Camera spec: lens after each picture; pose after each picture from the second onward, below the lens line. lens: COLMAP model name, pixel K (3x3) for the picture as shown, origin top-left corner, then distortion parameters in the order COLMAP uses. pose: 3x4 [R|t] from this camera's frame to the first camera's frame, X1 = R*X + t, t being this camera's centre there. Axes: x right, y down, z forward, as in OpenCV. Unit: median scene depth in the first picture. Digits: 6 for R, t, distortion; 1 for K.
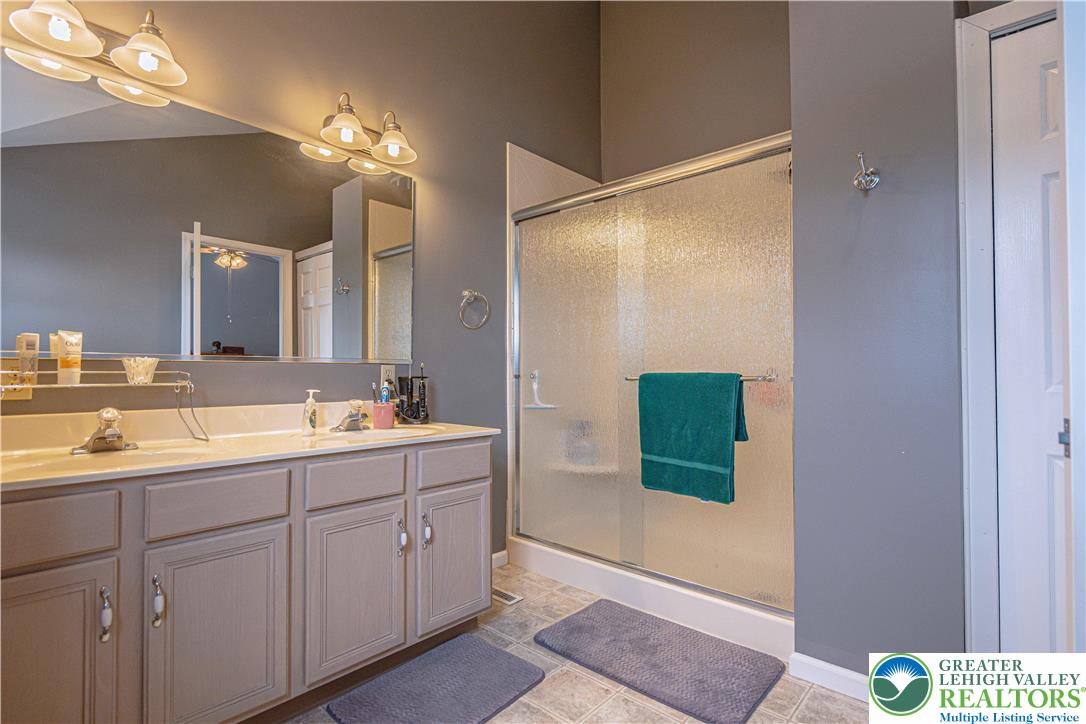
lens RADIAL K [[534.3, 0, 543.0], [0, 534.3, 362.0], [0, 0, 1]] dist [0.000856, 0.000081]
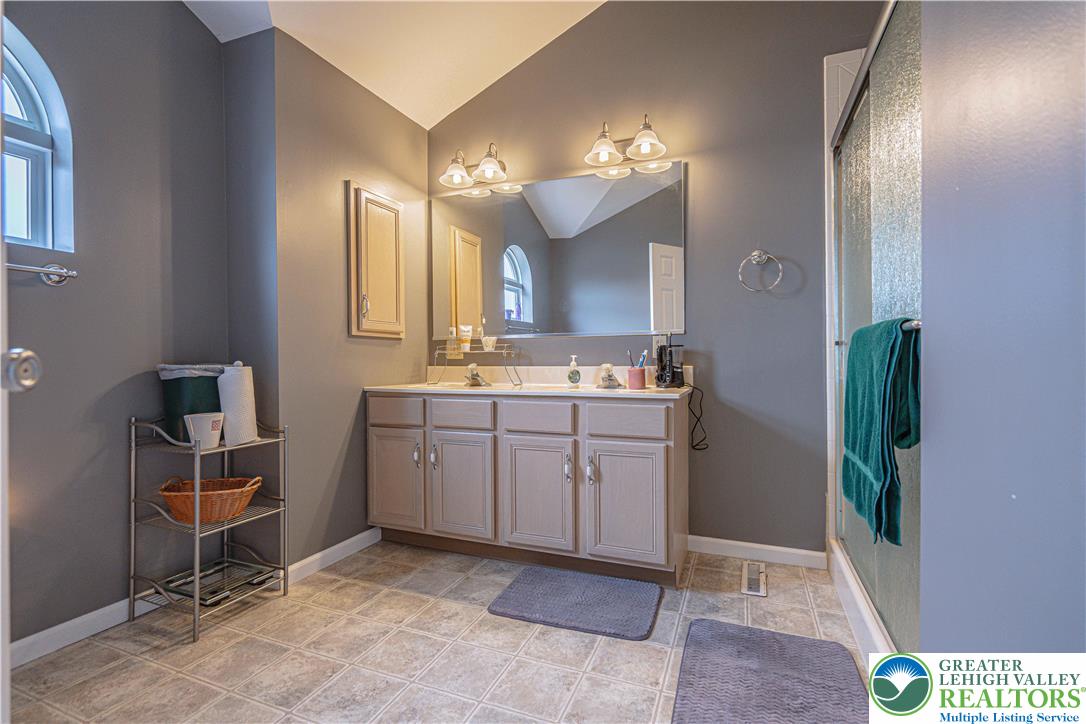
lens RADIAL K [[495.2, 0, 543.0], [0, 495.2, 362.0], [0, 0, 1]] dist [-0.002050, -0.000030]
pose [[0.333633, -0.000654, -0.942703, 0.751490], [0.024140, 0.999678, 0.007850, 0.056588], [0.942394, -0.025376, 0.333541, 0.496527]]
